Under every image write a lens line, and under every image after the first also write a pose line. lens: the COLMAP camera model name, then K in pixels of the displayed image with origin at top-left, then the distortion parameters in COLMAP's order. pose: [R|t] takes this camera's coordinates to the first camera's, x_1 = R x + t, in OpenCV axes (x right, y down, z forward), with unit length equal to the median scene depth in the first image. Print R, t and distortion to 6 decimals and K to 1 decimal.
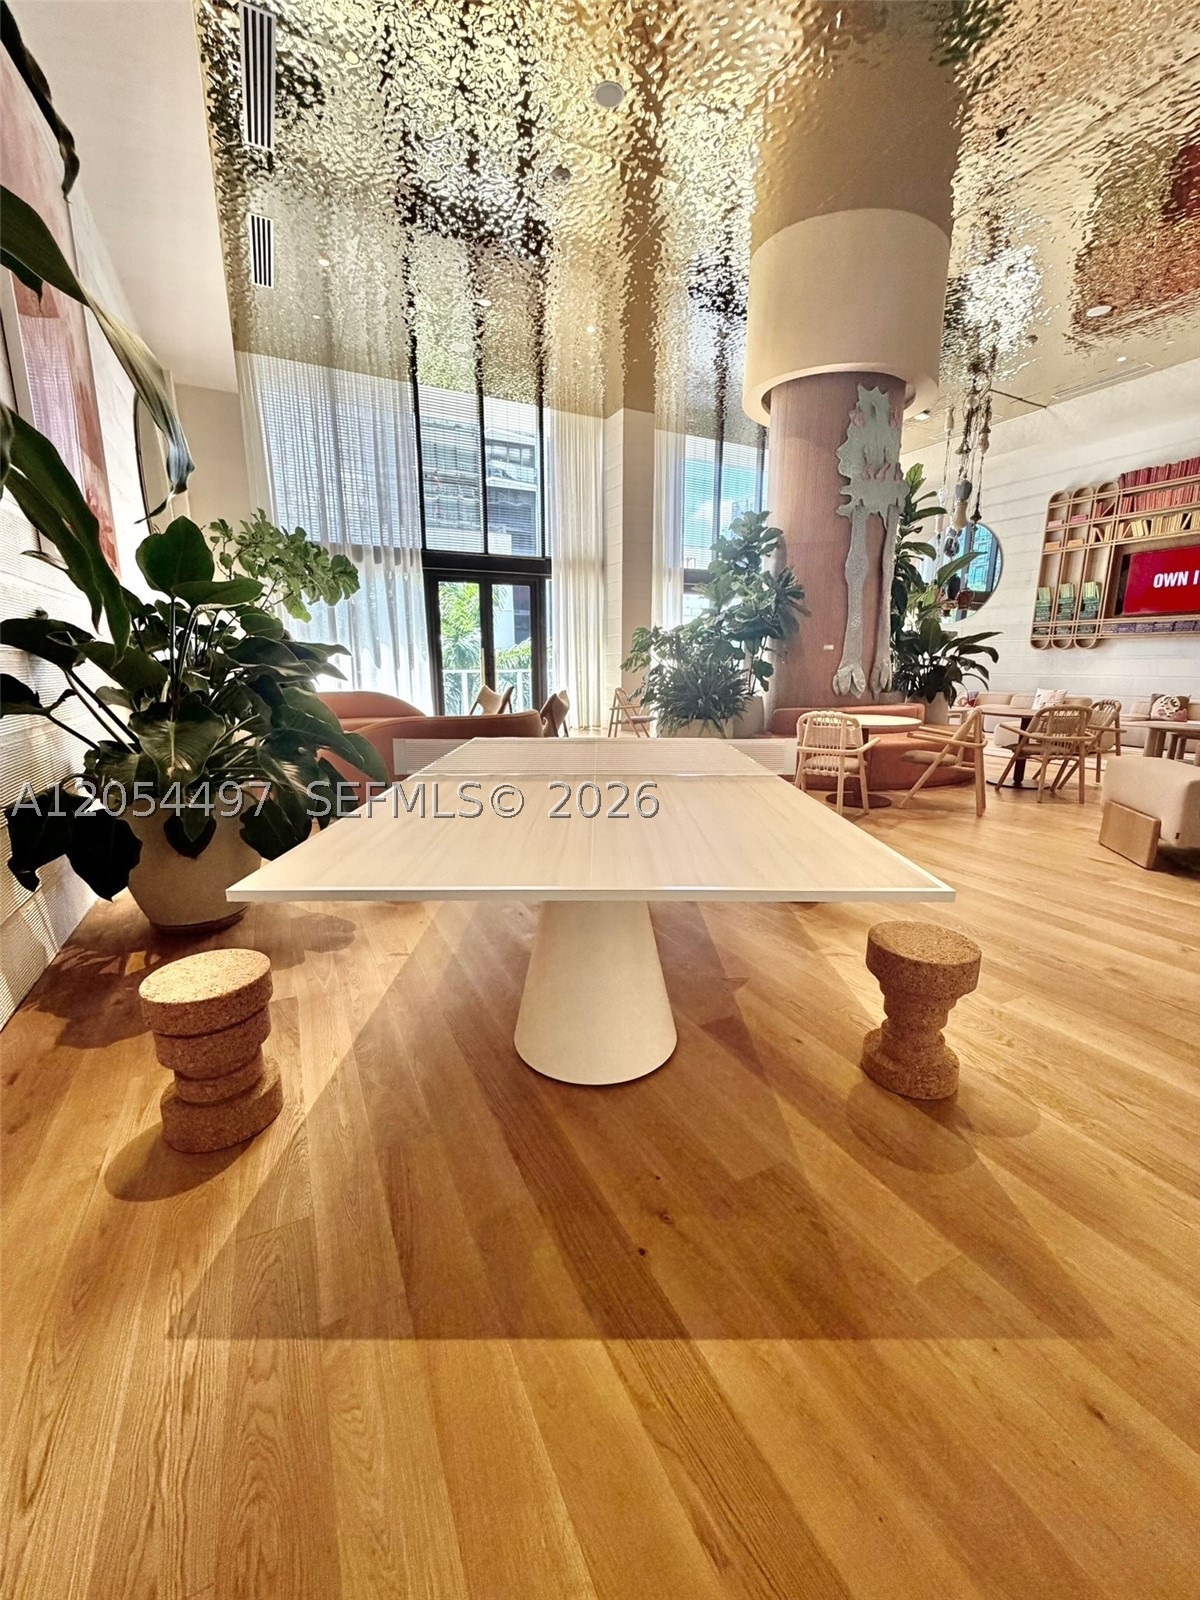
lens RADIAL K [[634.9, 0, 595.2], [0, 634.9, 793.3], [0, 0, 1]] dist [-0.002808, -0.001543]
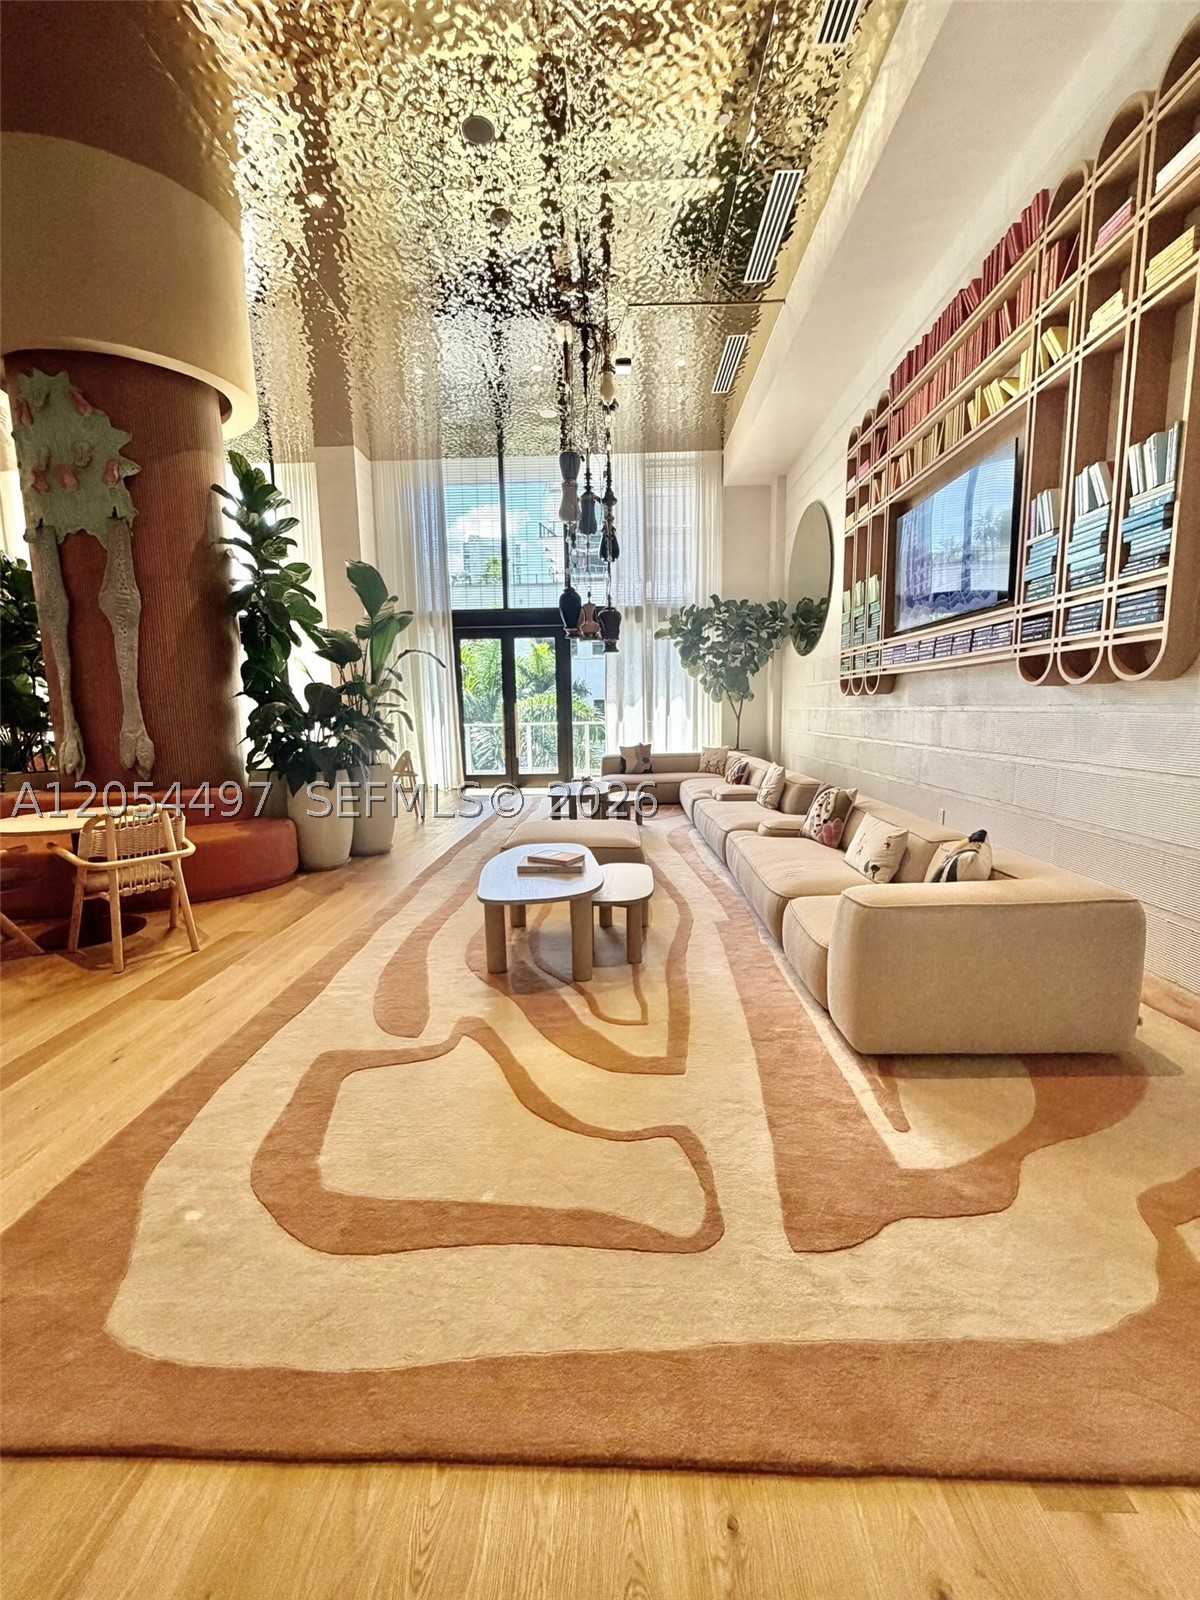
lens RADIAL K [[634.9, 0, 600.7], [0, 634.9, 798.4], [0, 0, 1]] dist [-0.002808, -0.001543]
pose [[0.875171, 0.053881, -0.480805, 1.161721], [-0.085027, 0.995441, -0.043215, -0.126754], [0.476284, 0.078702, 0.875762, 0.560216]]
